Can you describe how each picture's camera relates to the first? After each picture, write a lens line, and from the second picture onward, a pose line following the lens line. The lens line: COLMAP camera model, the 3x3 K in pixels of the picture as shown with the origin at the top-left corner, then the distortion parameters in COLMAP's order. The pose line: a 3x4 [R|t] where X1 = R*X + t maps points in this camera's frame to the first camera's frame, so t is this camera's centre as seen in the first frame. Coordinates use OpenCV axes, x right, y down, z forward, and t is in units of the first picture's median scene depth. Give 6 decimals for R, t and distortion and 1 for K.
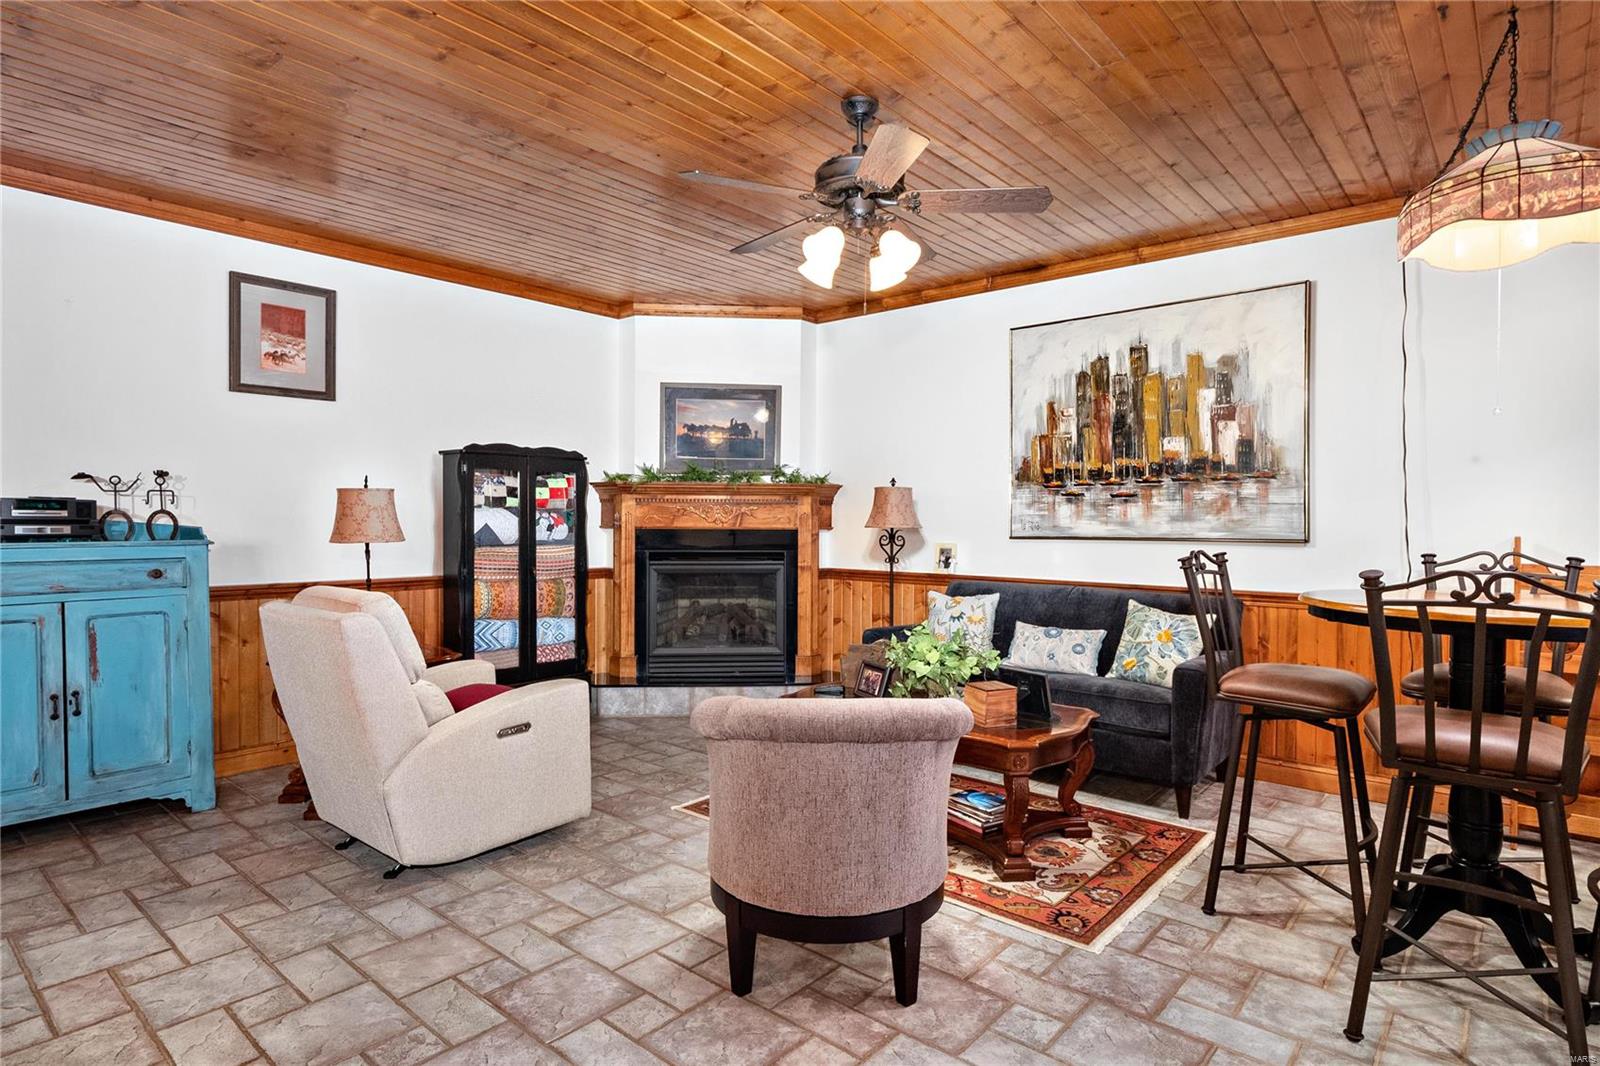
lens RADIAL K [[858.0, 0, 795.0], [0, 858.0, 534.2], [0, 0, 1]] dist [0.002671, -0.000163]
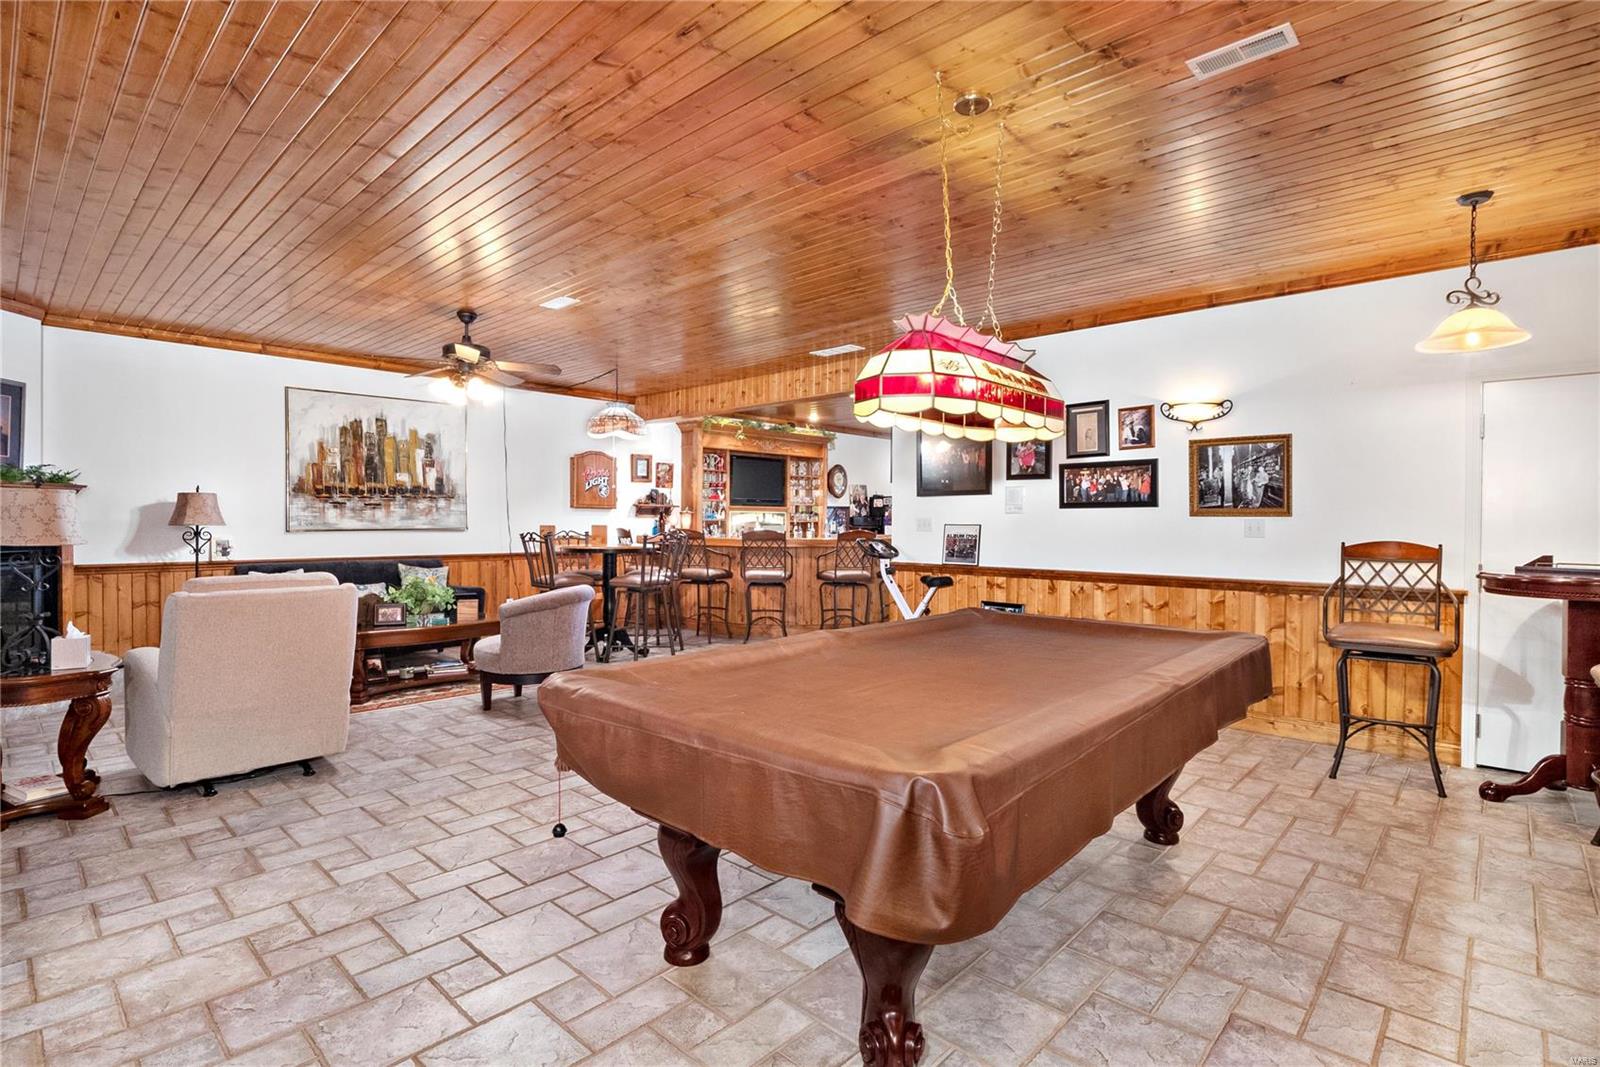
lens RADIAL K [[797.0, 0, 802.8], [0, 797.0, 527.7], [0, 0, 1]] dist [-0.003242, -0.000529]
pose [[0.034982, -0.012534, 0.999309, -1.173532], [0.014465, 0.999823, 0.012035, -0.006116], [-0.999283, 0.014034, 0.035157, 0.097614]]
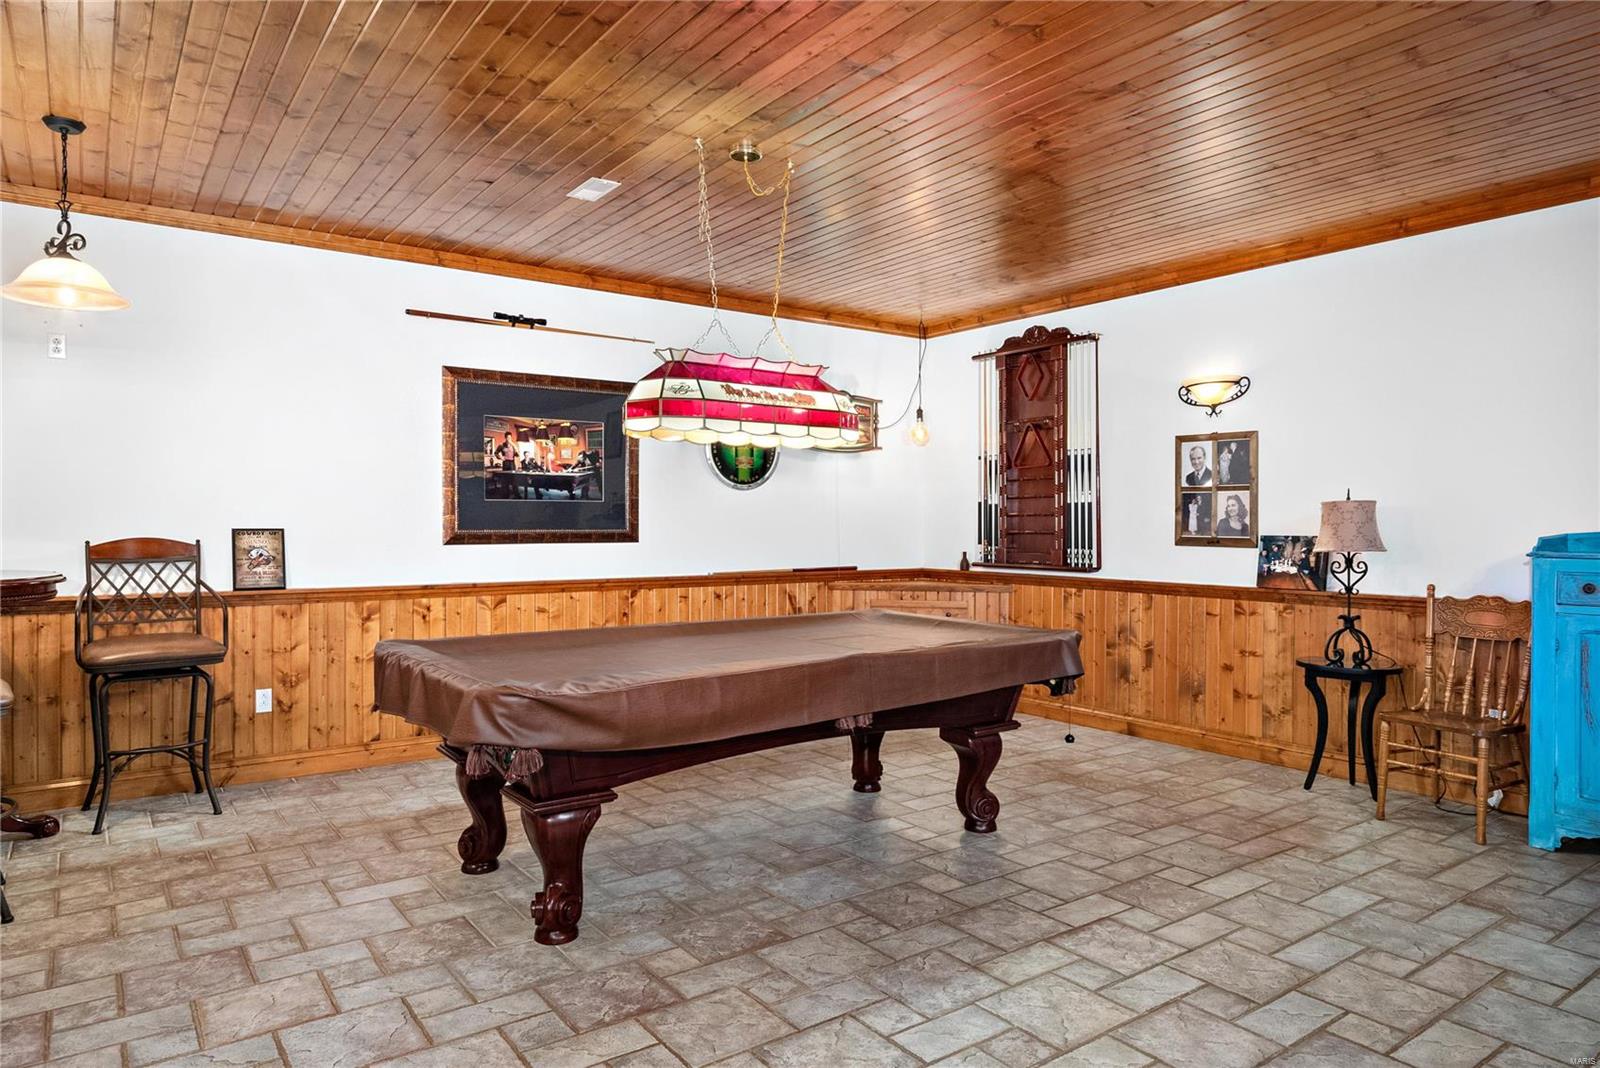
lens RADIAL K [[983.9, 0, 804.9], [0, 983.9, 537.7], [0, 0, 1]] dist [-0.003639, 0.000780]
pose [[-0.227006, 0.010482, -0.973837, 0.276330], [-0.023839, 0.999583, 0.016317, -0.002411], [0.973602, 0.026920, -0.226661, 0.237733]]
